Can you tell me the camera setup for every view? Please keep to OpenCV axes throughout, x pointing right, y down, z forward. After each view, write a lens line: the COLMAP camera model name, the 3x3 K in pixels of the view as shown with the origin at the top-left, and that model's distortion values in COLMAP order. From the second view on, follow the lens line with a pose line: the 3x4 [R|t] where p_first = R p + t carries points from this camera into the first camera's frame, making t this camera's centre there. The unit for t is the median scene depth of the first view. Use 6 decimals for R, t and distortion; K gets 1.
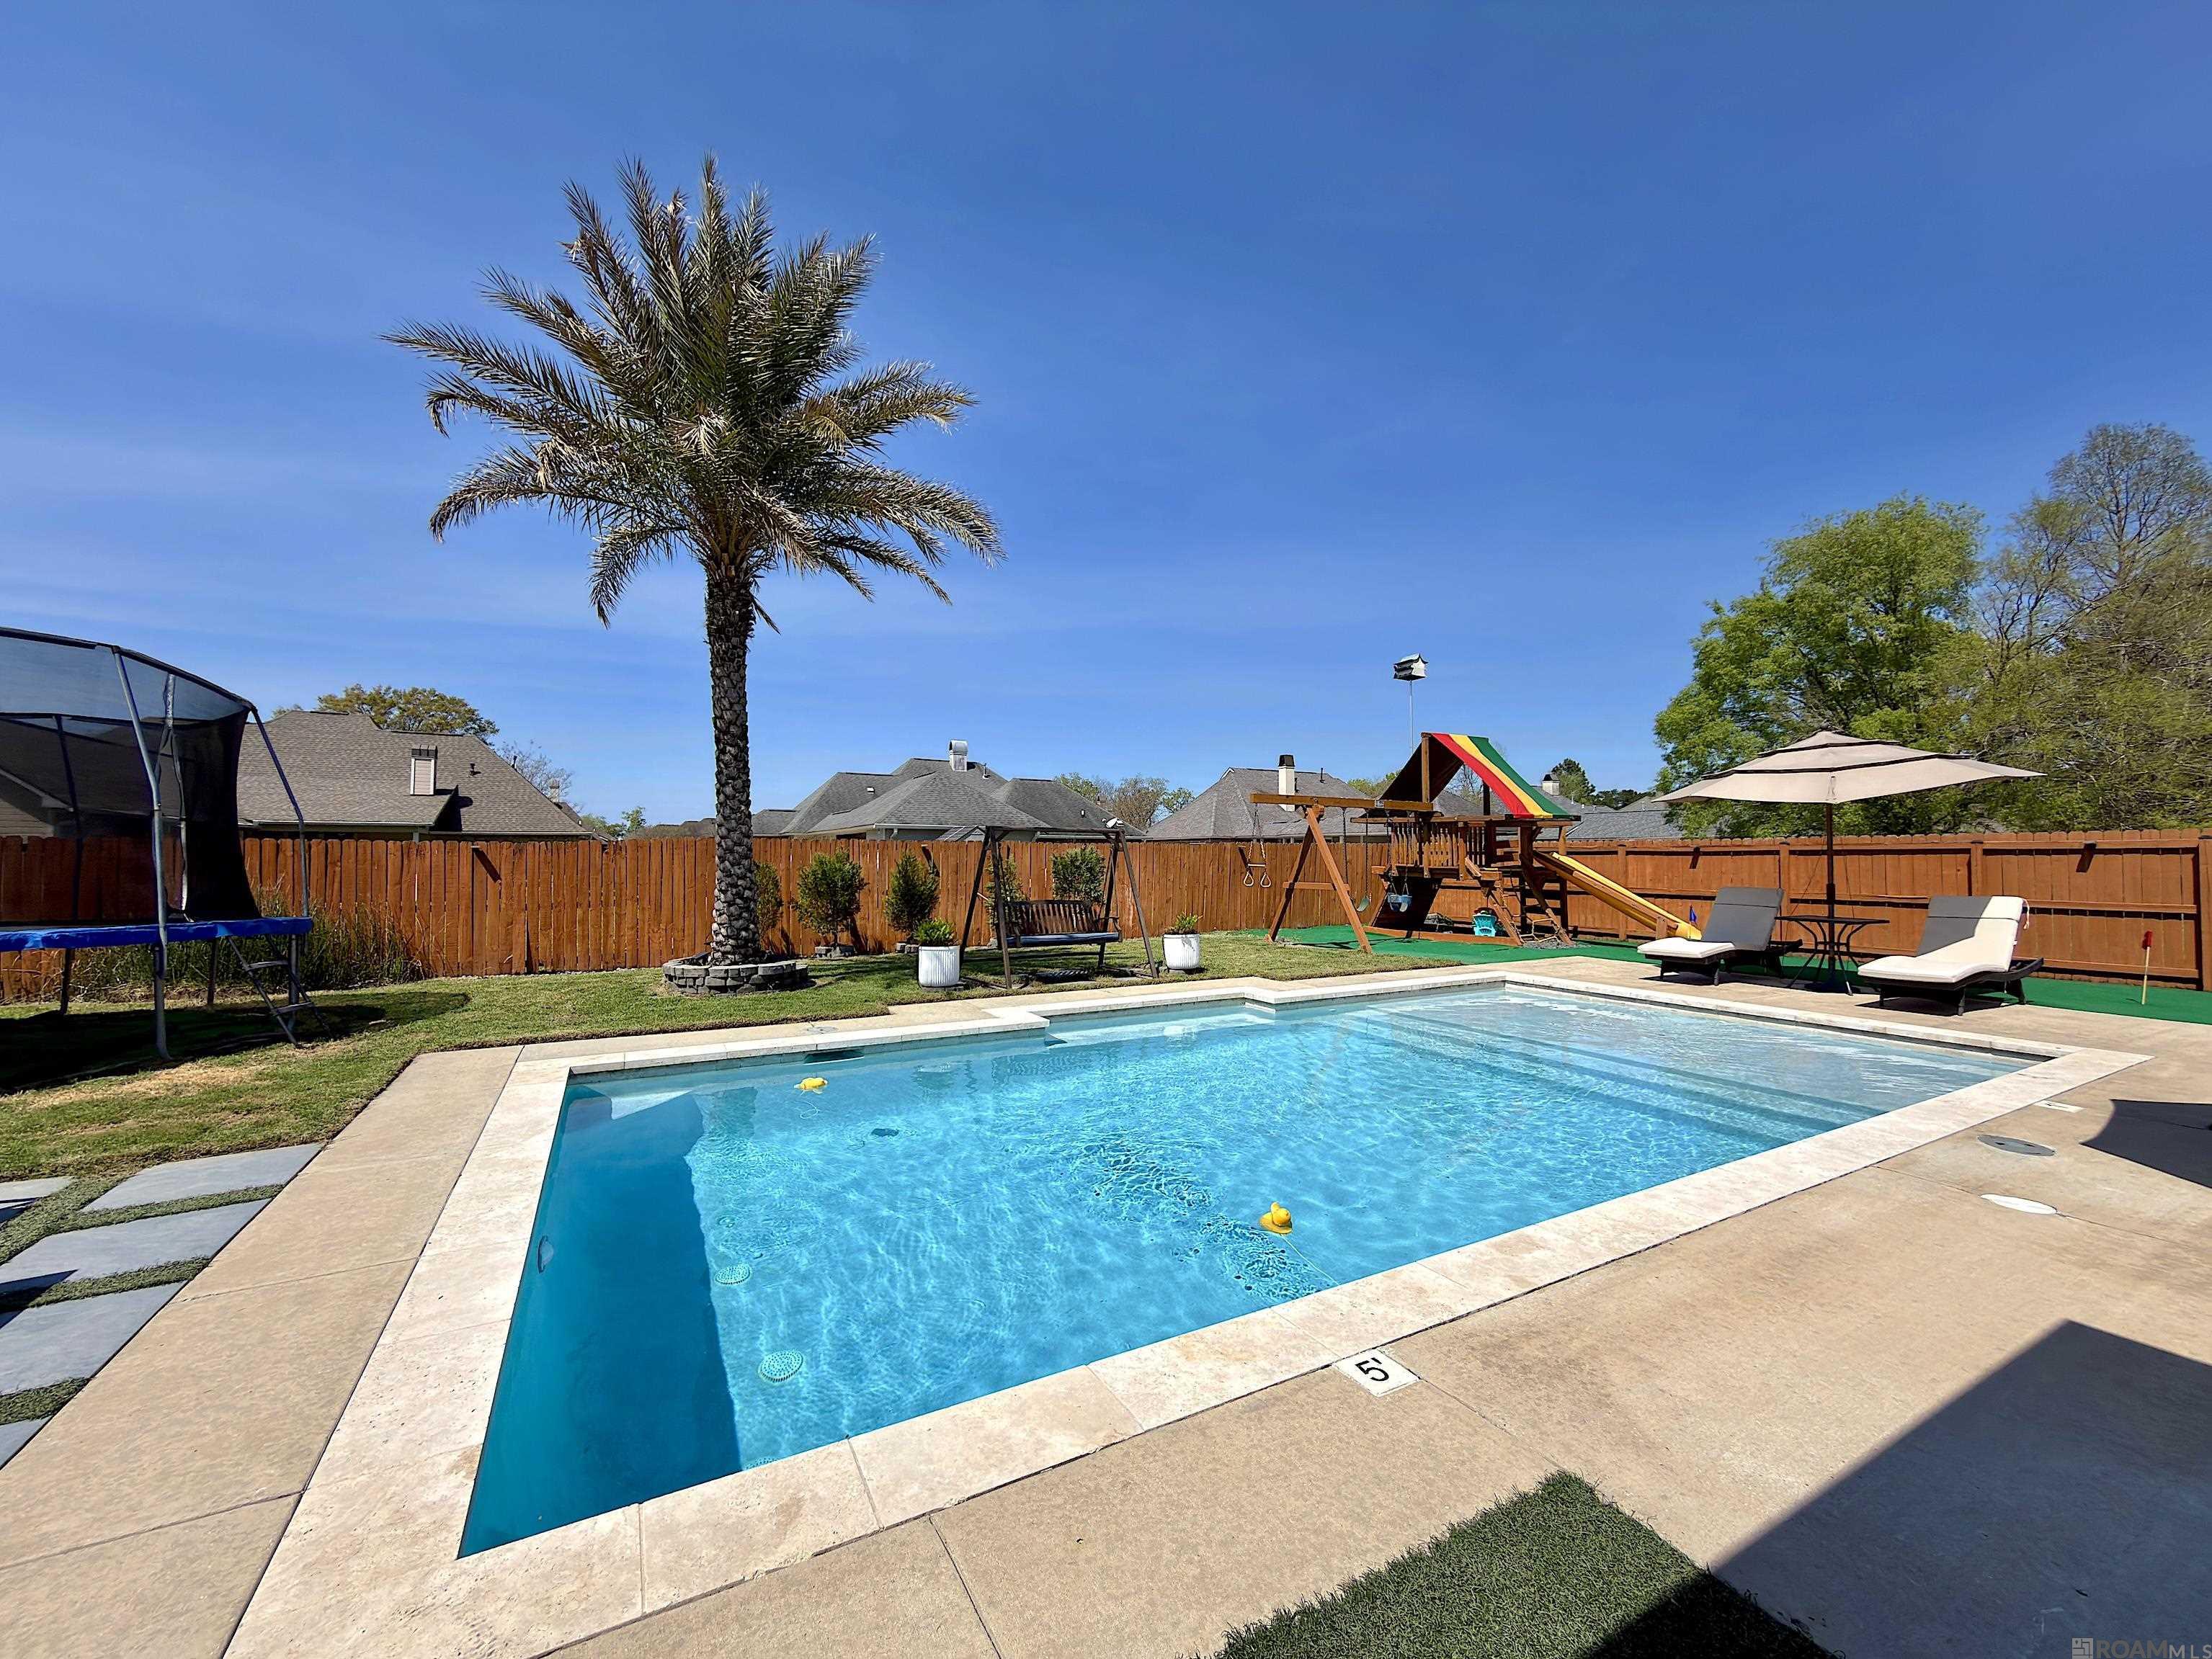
lens RADIAL K [[881.5, 0, 1113.0], [0, 881.5, 841.1], [0, 0, 1]] dist [-0.000178, 0.000228]
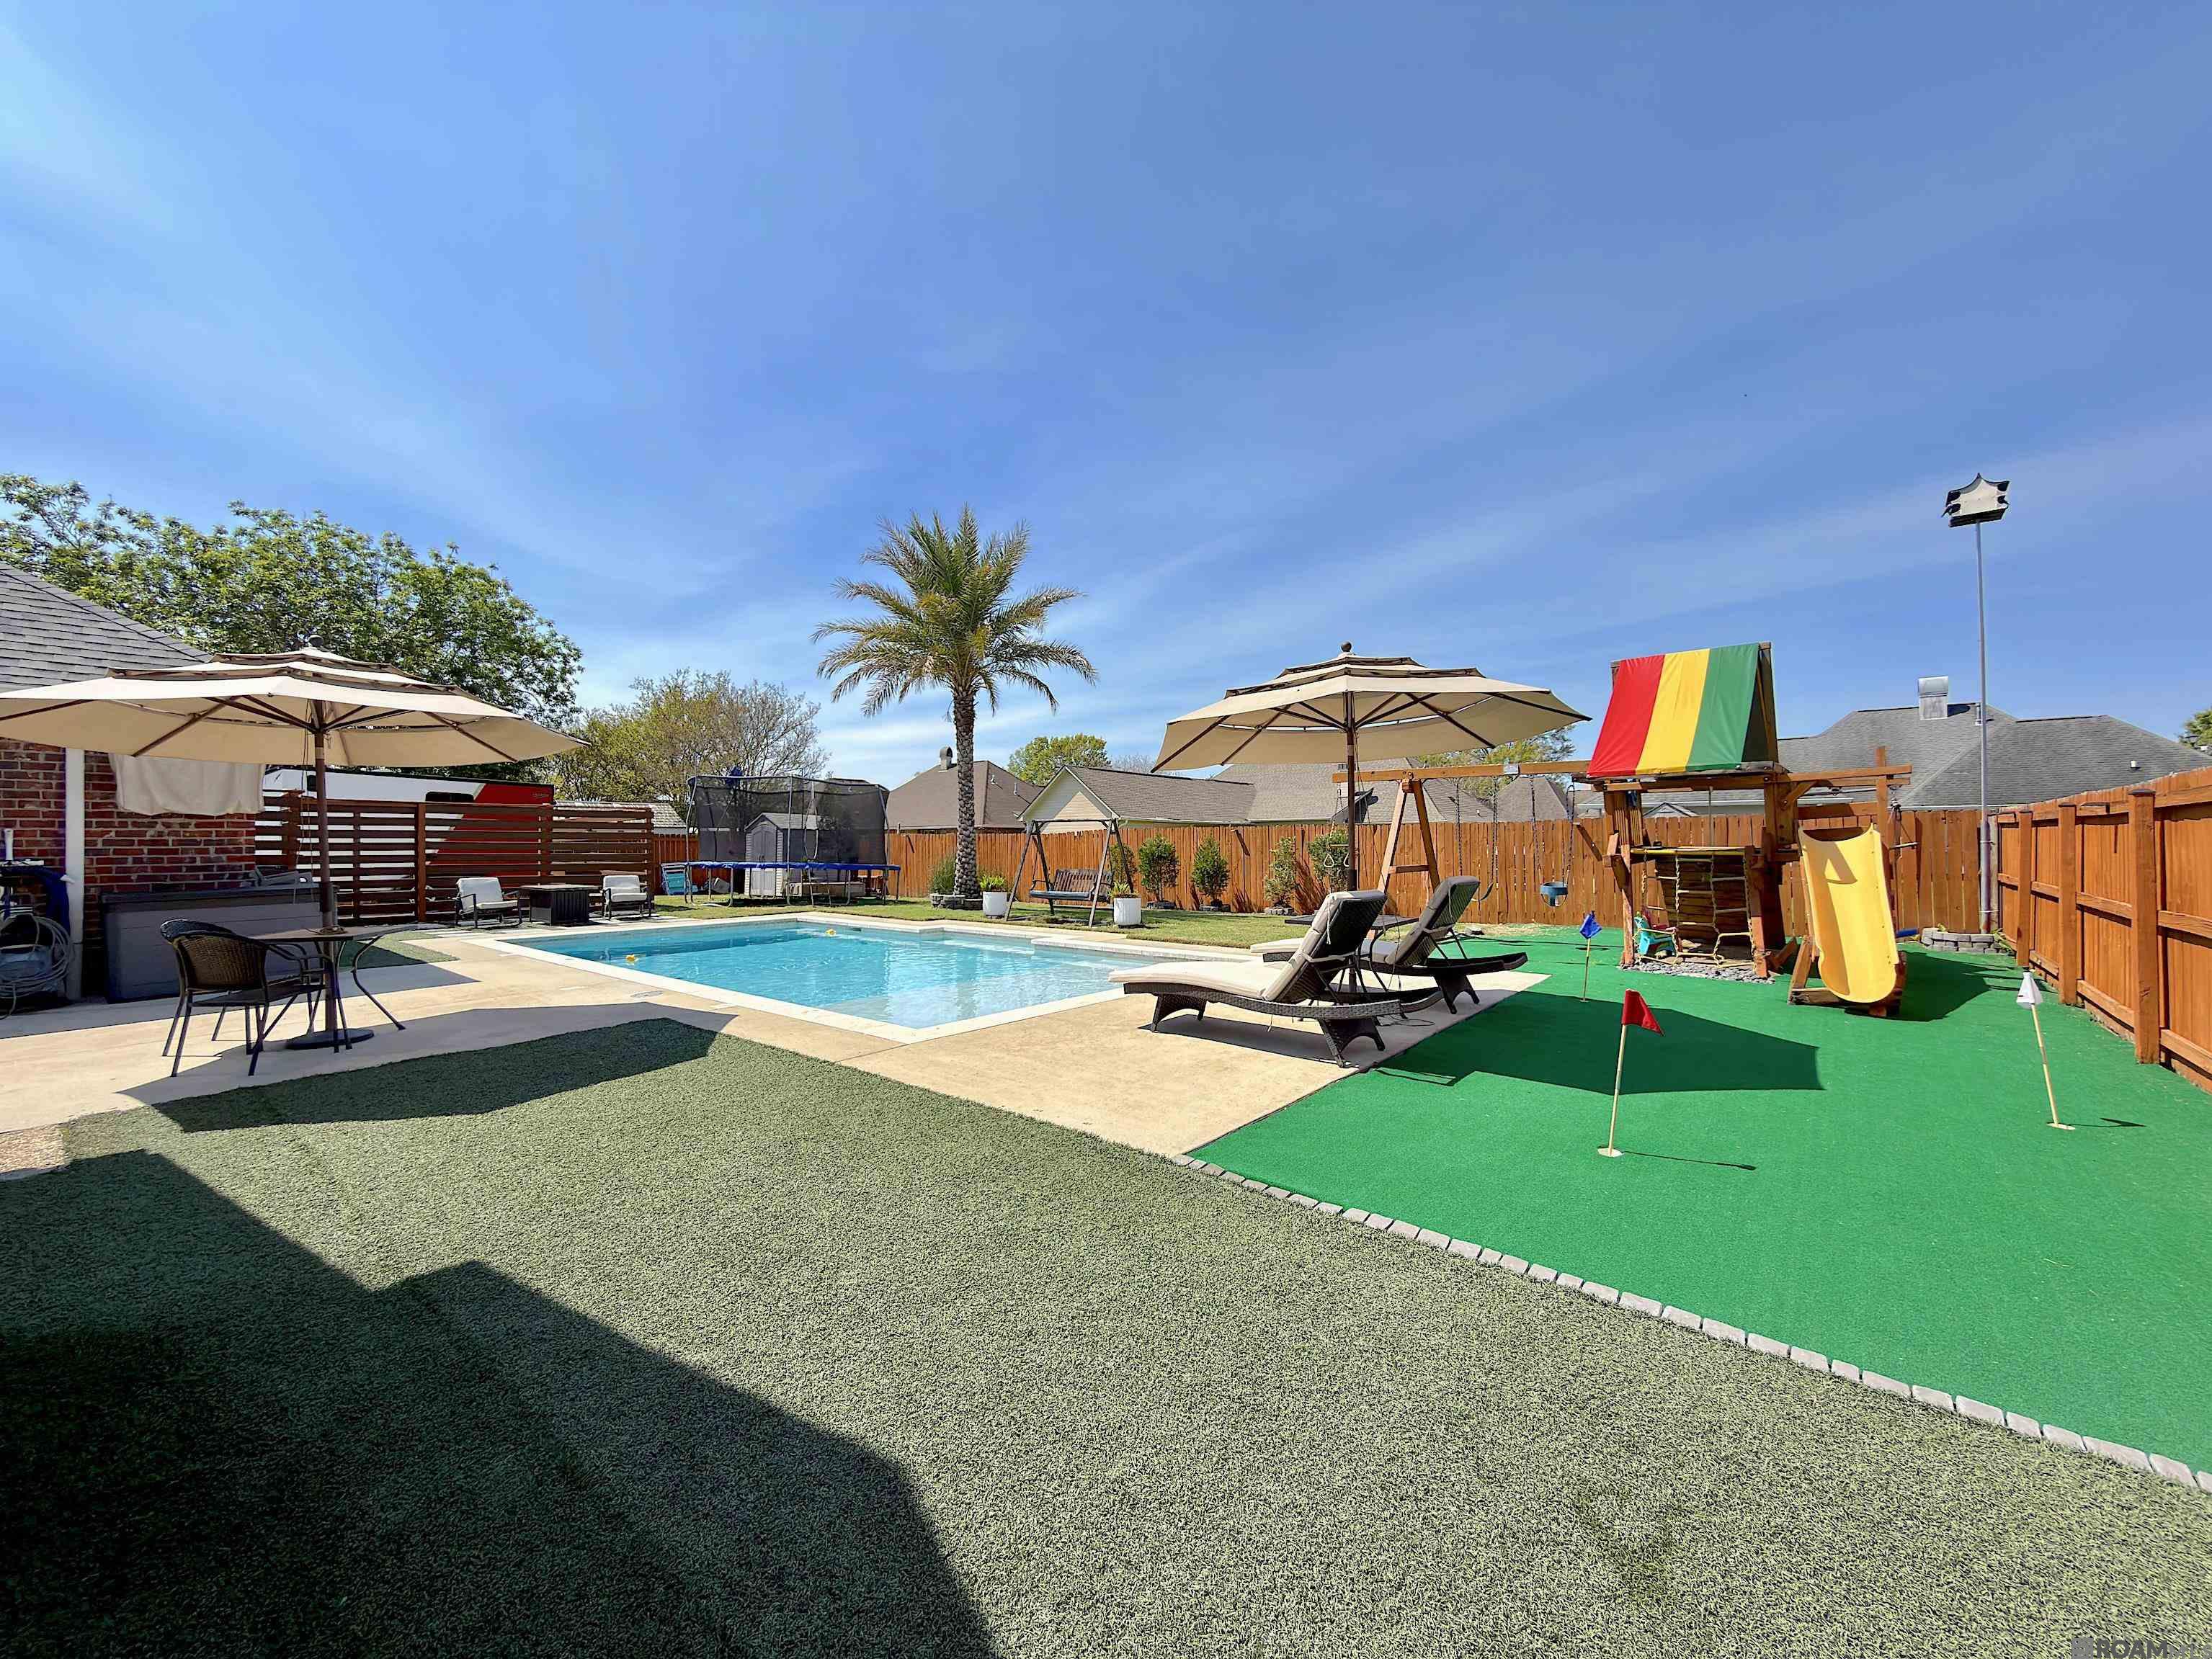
lens RADIAL K [[881.5, 0, 1104.7], [0, 881.5, 829.4], [0, 0, 1]] dist [-0.000178, 0.000228]
pose [[0.357399, -0.017355, -0.933790, 1.307806], [0.021494, 0.999715, -0.010354, 0.018232], [0.933704, -0.016371, 0.357671, 0.527113]]
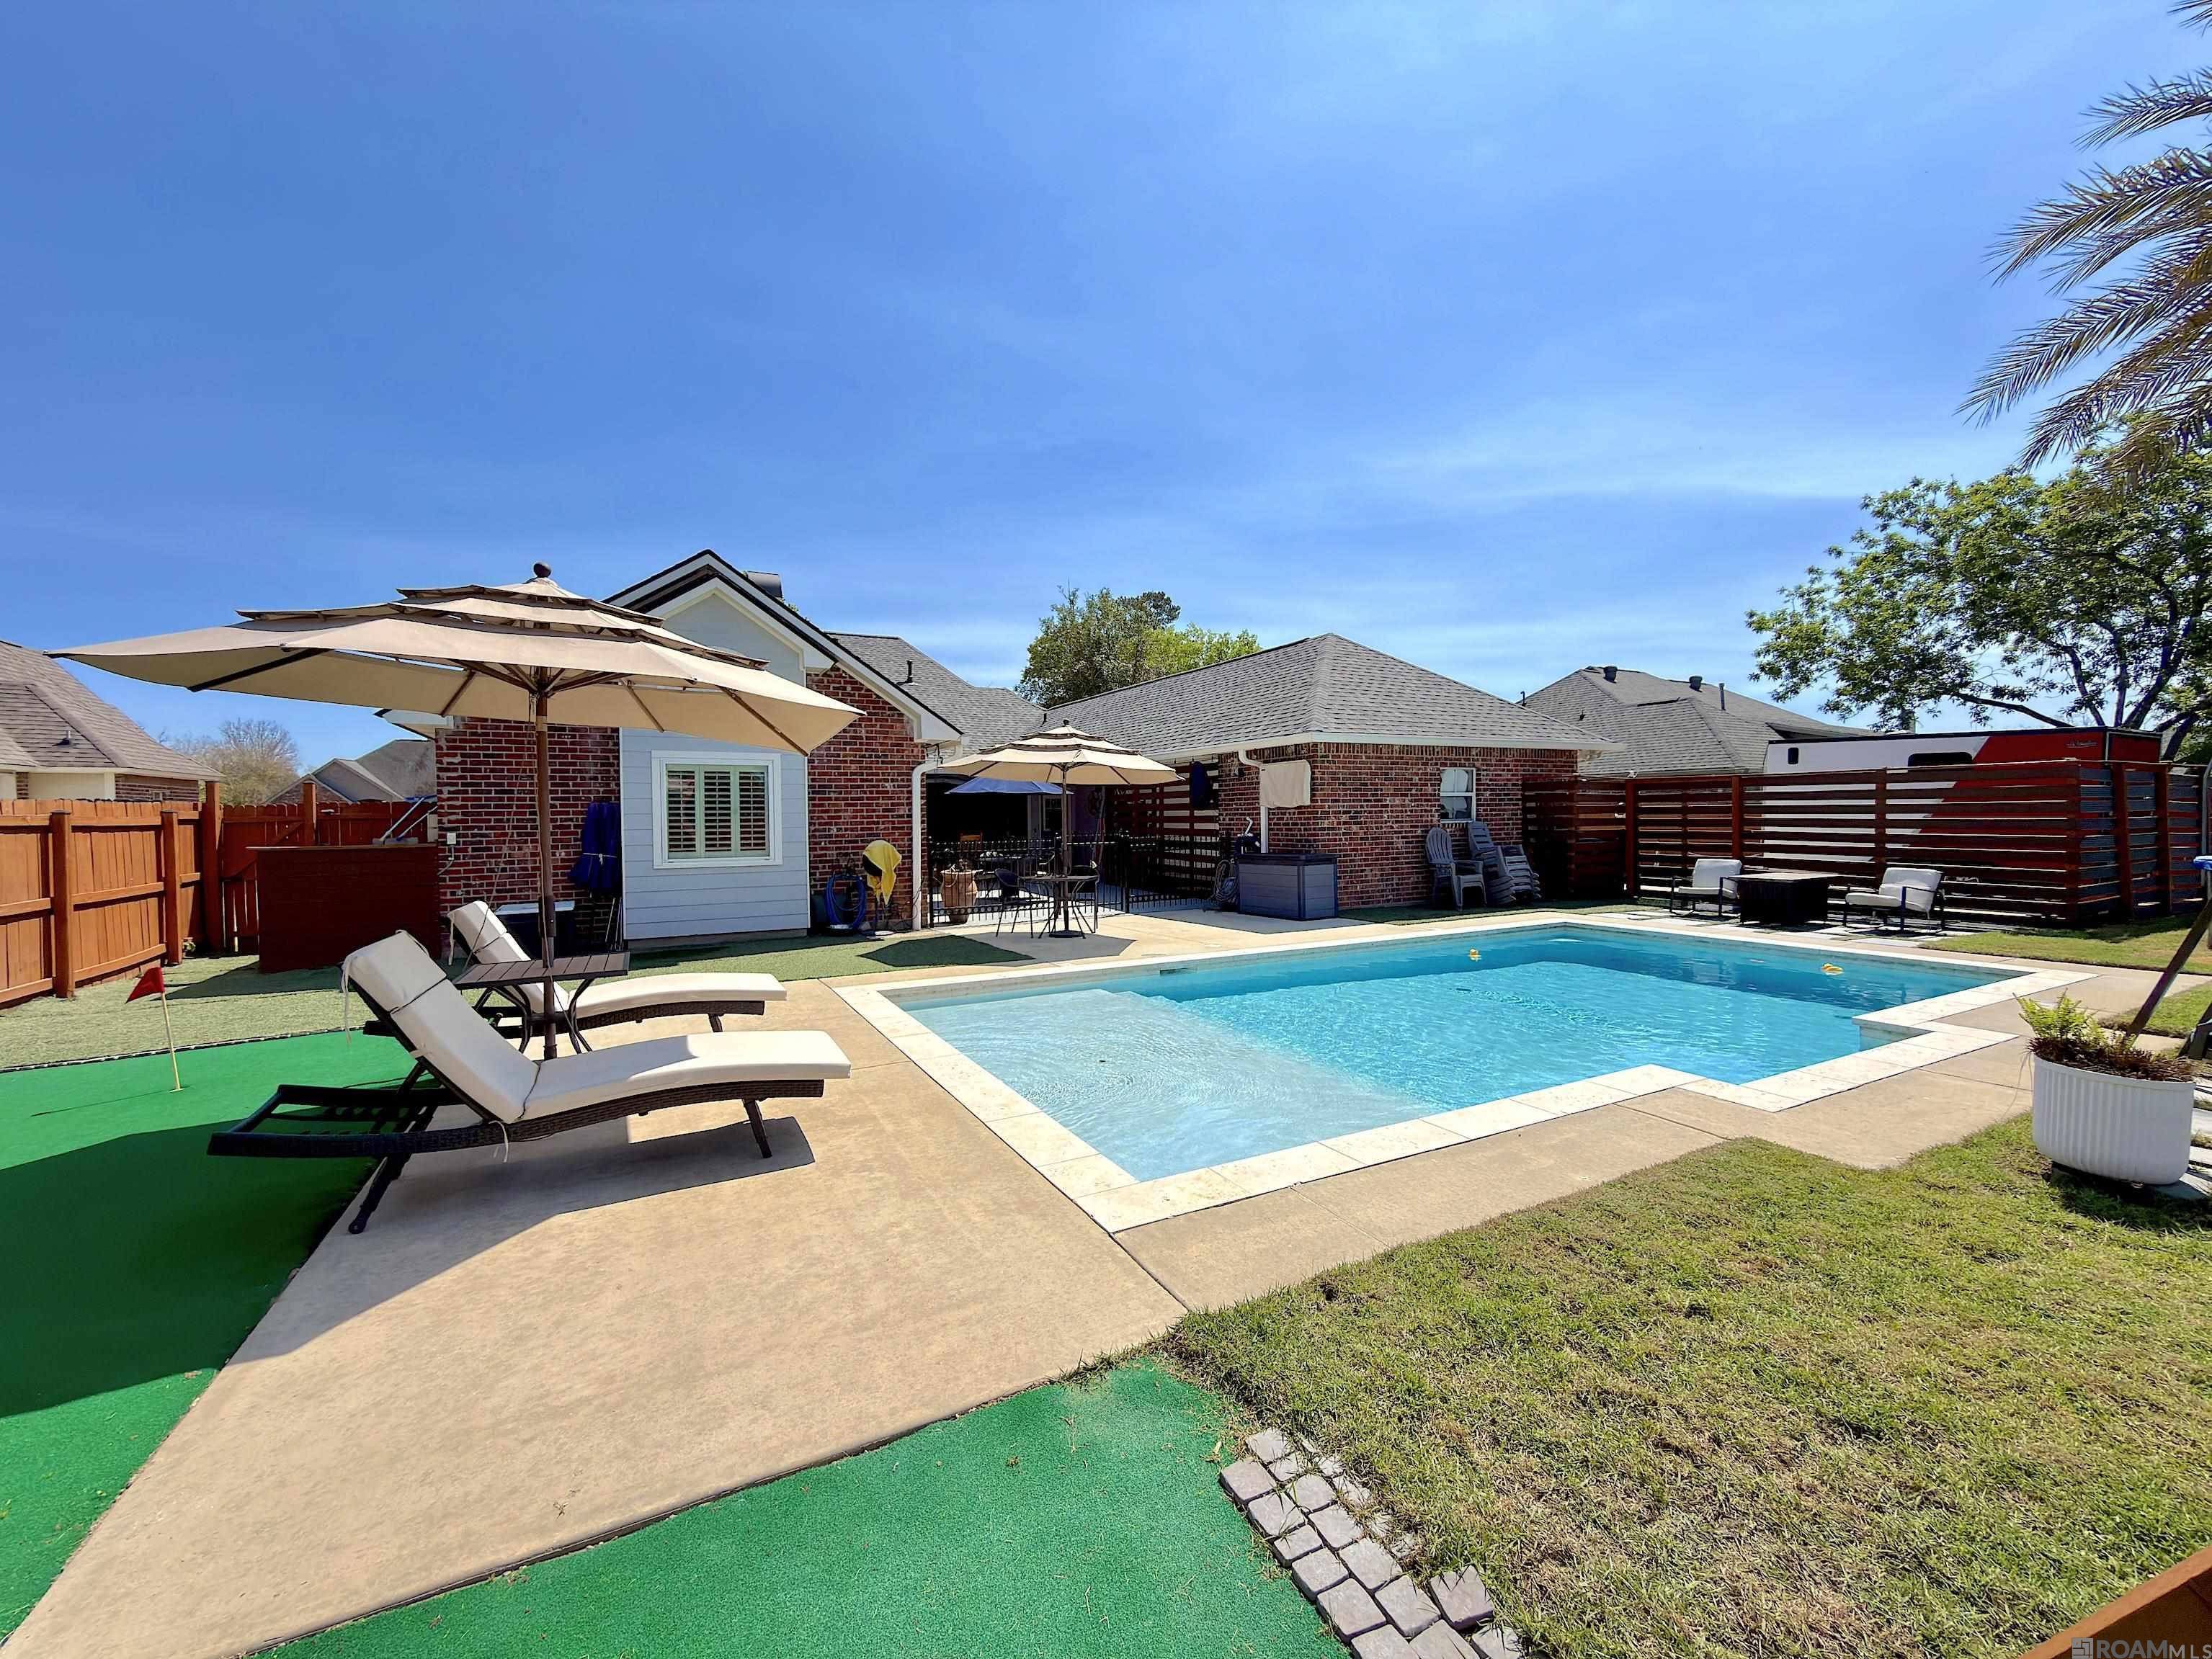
lens RADIAL K [[881.5, 0, 1108.3], [0, 881.5, 823.1], [0, 0, 1]] dist [-0.000178, 0.000228]
pose [[-0.999633, 0.008358, 0.025776, 0.453350], [0.008038, 0.999890, -0.012502, 0.015793], [-0.025878, -0.012290, -0.999590, 1.388891]]
